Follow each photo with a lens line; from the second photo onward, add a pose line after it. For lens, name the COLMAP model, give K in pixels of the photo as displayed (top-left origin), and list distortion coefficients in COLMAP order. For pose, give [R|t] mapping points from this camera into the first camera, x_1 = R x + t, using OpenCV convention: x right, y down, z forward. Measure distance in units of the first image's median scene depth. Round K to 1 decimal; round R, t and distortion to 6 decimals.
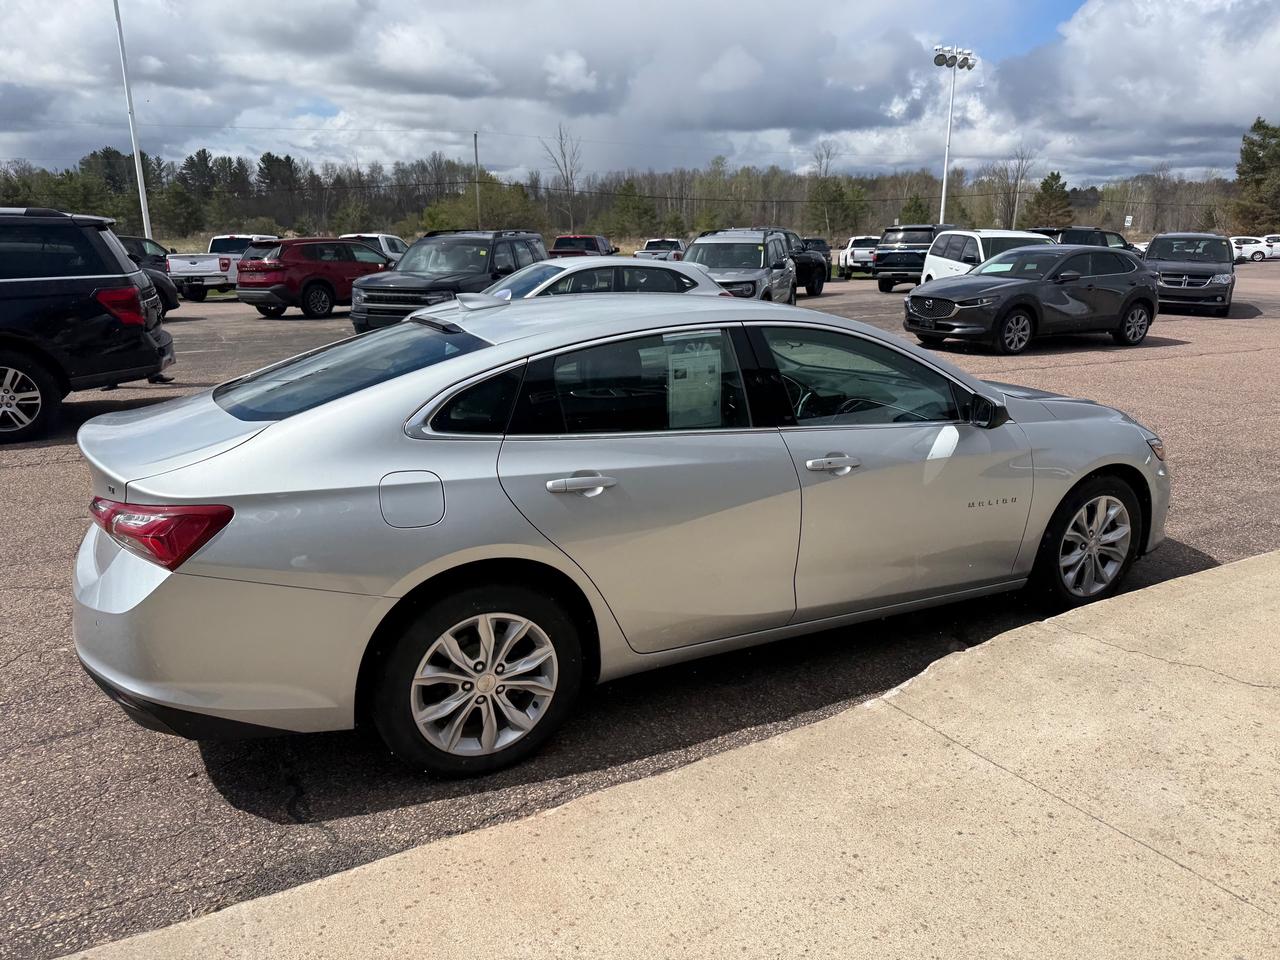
lens RADIAL K [[911.9, 0, 650.9], [0, 911.9, 482.4], [0, 0, 1]] dist [0.021056, -0.028616]
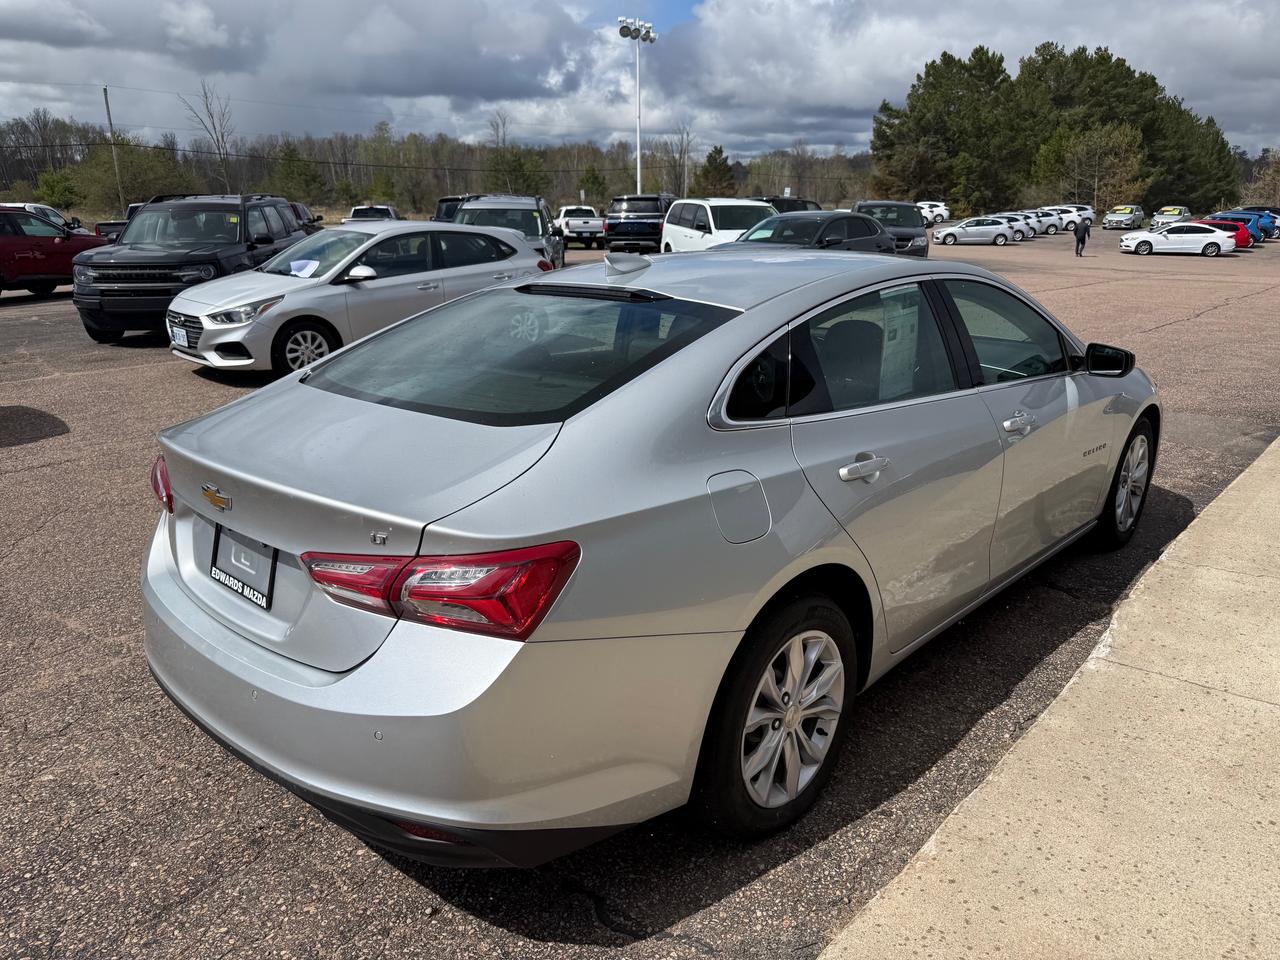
lens RADIAL K [[911.9, 0, 648.9], [0, 911.9, 482.5], [0, 0, 1]] dist [0.021056, -0.028616]
pose [[0.941646, -0.099029, 0.321707, -0.118879], [0.089539, 0.995002, 0.044203, -0.009041], [-0.324477, -0.012818, 0.945807, 0.055015]]
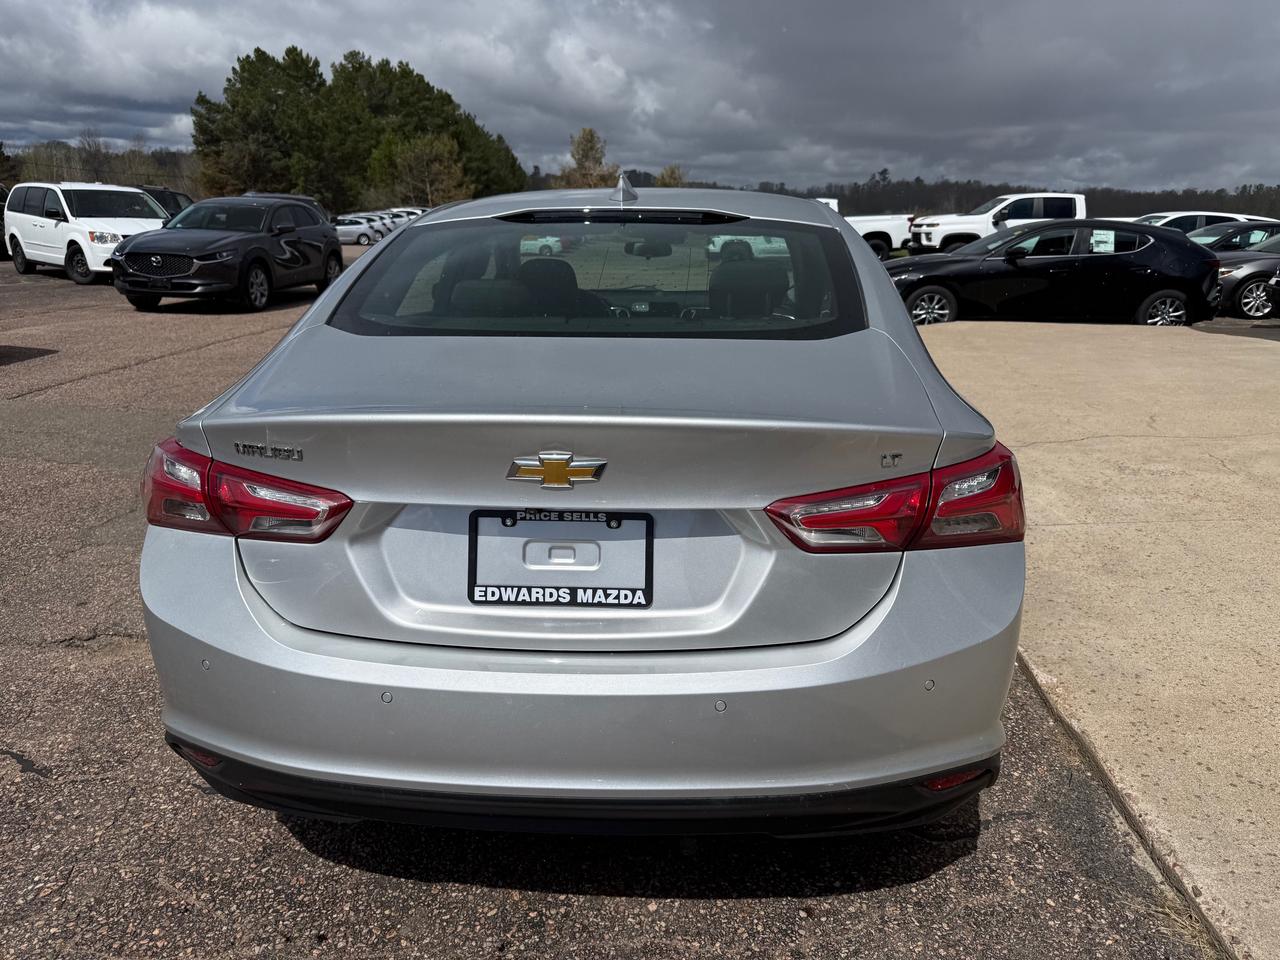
lens RADIAL K [[911.9, 0, 656.6], [0, 911.9, 478.5], [0, 0, 1]] dist [0.021056, -0.028616]
pose [[0.509419, -0.232443, 0.828531, -0.222225], [0.211994, 0.967052, 0.140961, -0.017843], [-0.833997, 0.103835, 0.541911, 0.157176]]
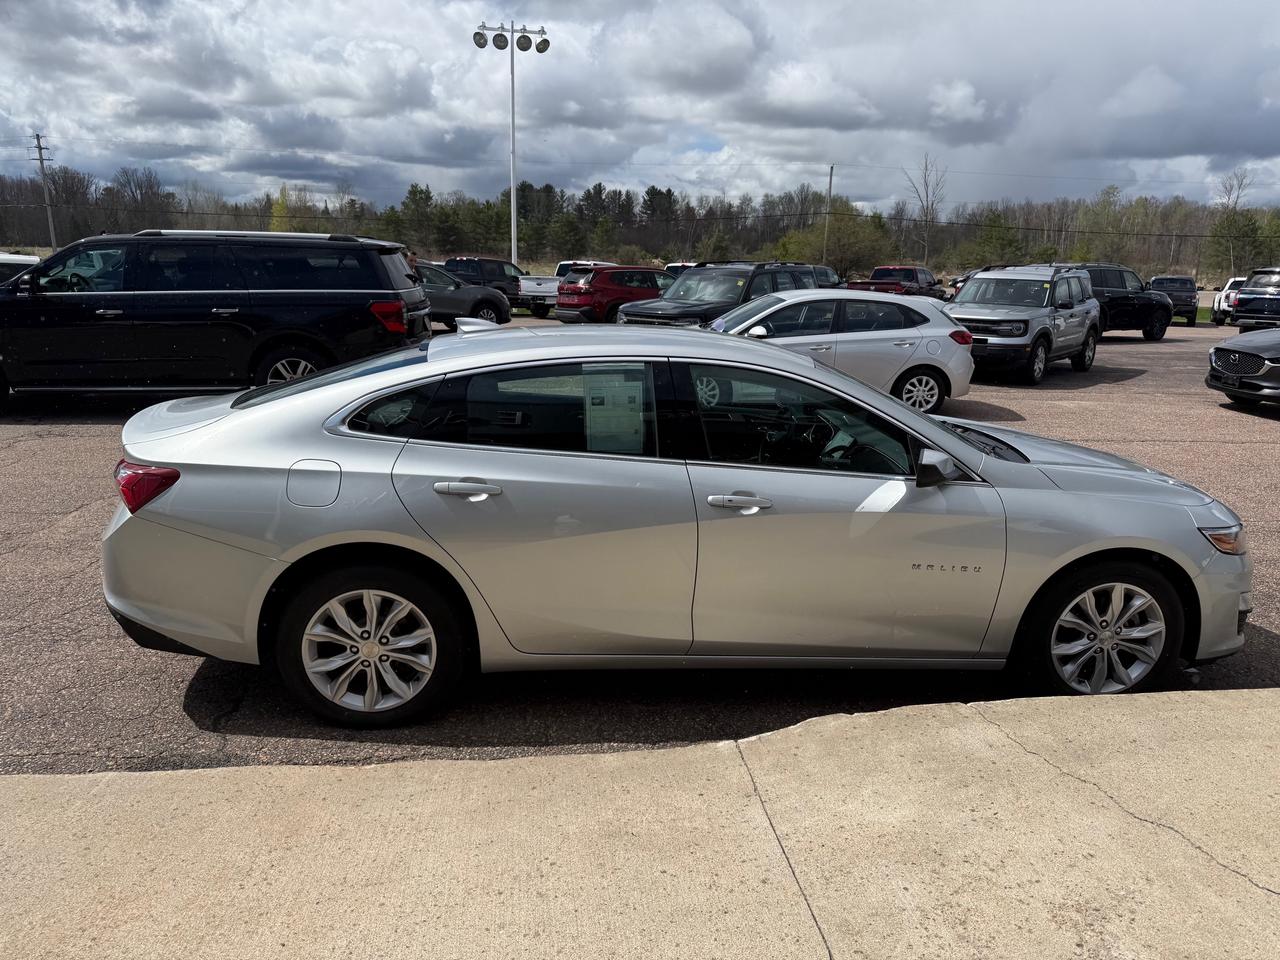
lens RADIAL K [[911.9, 0, 647.3], [0, 911.9, 477.1], [0, 0, 1]] dist [0.021056, -0.028616]
pose [[0.926177, 0.110382, -0.360573, 0.116522], [-0.123149, 0.992309, -0.012547, -0.005767], [0.356415, 0.056025, 0.932647, 0.006095]]
